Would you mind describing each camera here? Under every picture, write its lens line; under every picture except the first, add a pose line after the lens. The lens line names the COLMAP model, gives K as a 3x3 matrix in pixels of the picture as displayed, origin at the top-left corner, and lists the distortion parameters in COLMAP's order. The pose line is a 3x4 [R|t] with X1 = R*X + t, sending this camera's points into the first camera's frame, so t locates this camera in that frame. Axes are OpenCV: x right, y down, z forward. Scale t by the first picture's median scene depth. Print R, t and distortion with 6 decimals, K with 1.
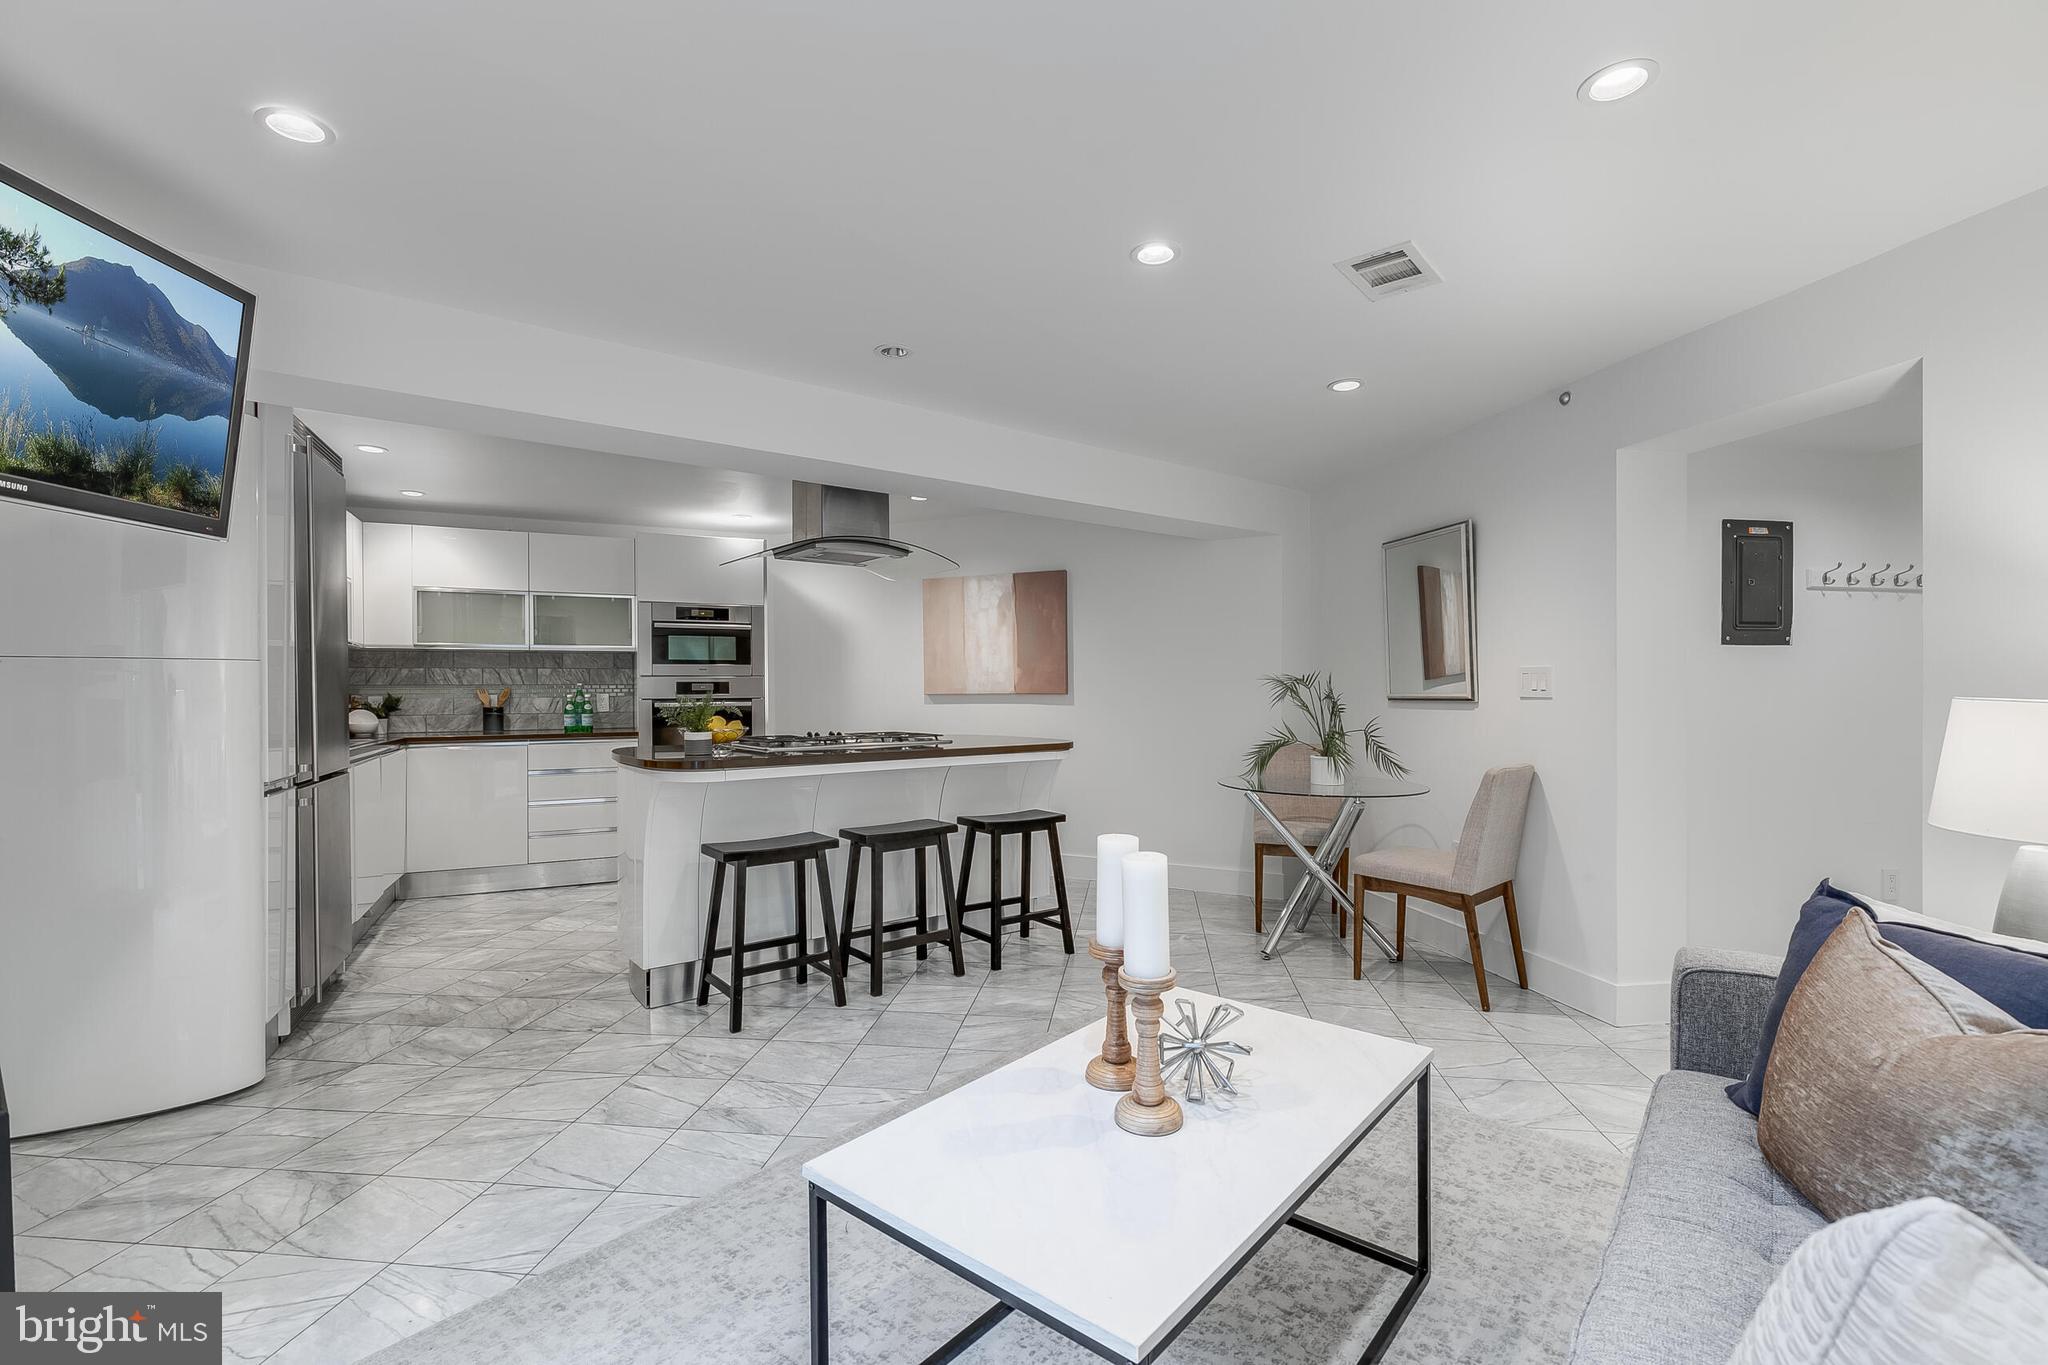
lens RADIAL K [[924.9, 0, 1017.9], [0, 924.9, 694.3], [0, 0, 1]] dist [0.004082, 0.000959]
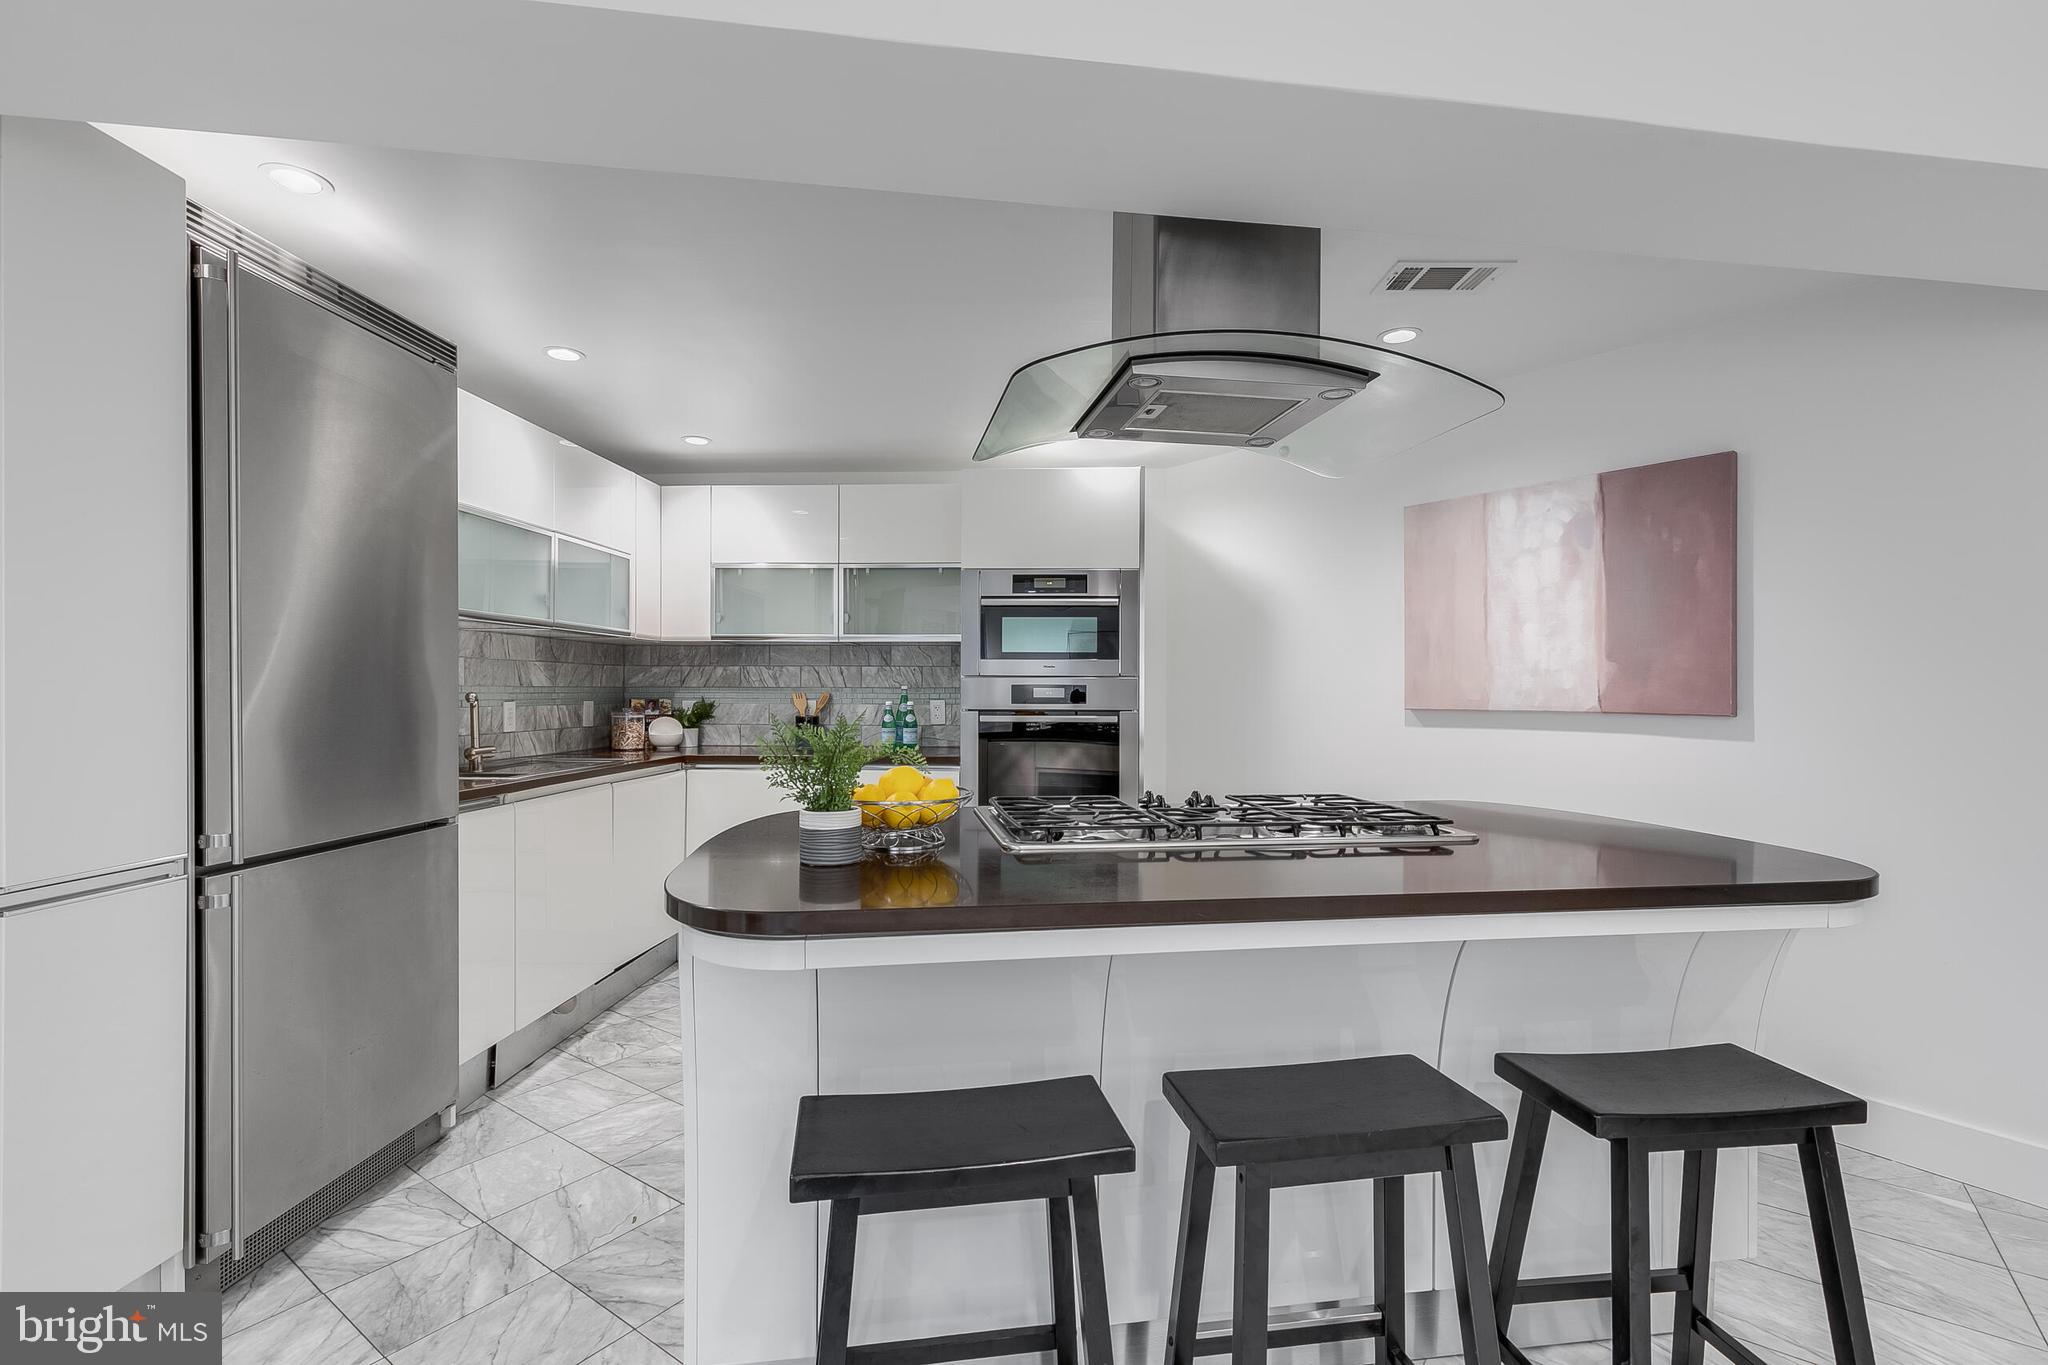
lens RADIAL K [[924.9, 0, 1017.9], [0, 924.9, 694.3], [0, 0, 1]] dist [0.004082, 0.000959]
pose [[0.878373, 0.010142, -0.477869, -0.040993], [-0.009386, 0.999948, 0.003970, -0.009355], [0.477884, 0.000998, 0.878422, 0.407870]]
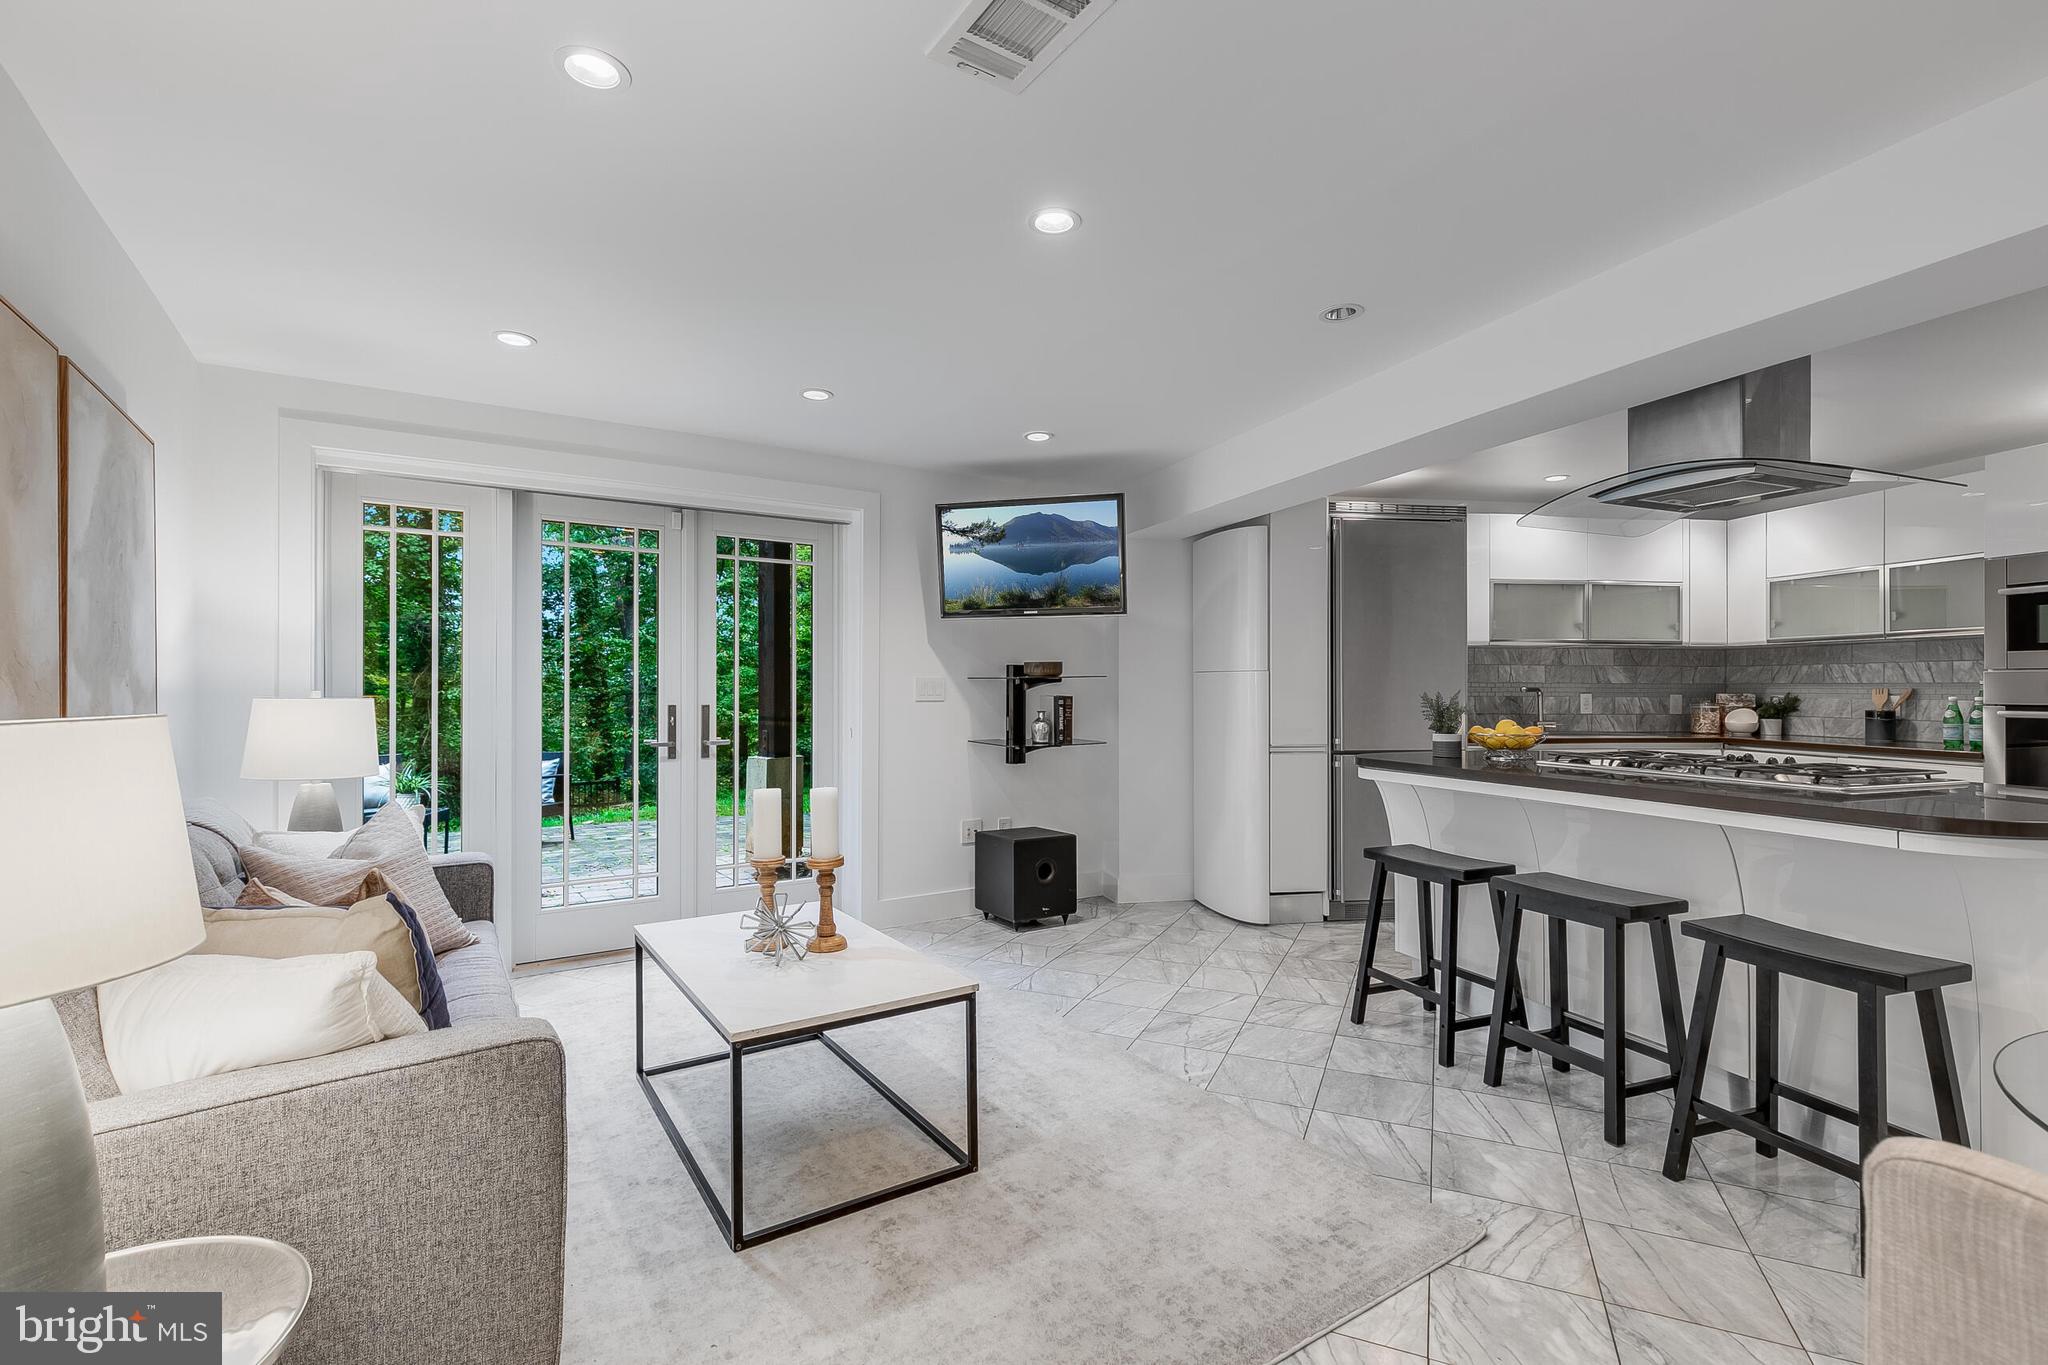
lens RADIAL K [[924.9, 0, 1017.9], [0, 924.9, 694.3], [0, 0, 1]] dist [0.004082, 0.000959]
pose [[-0.295822, 0.011165, -0.955178, 0.440629], [-0.005473, 0.999895, 0.013383, -0.007262], [0.955227, 0.009187, -0.295730, 0.526319]]
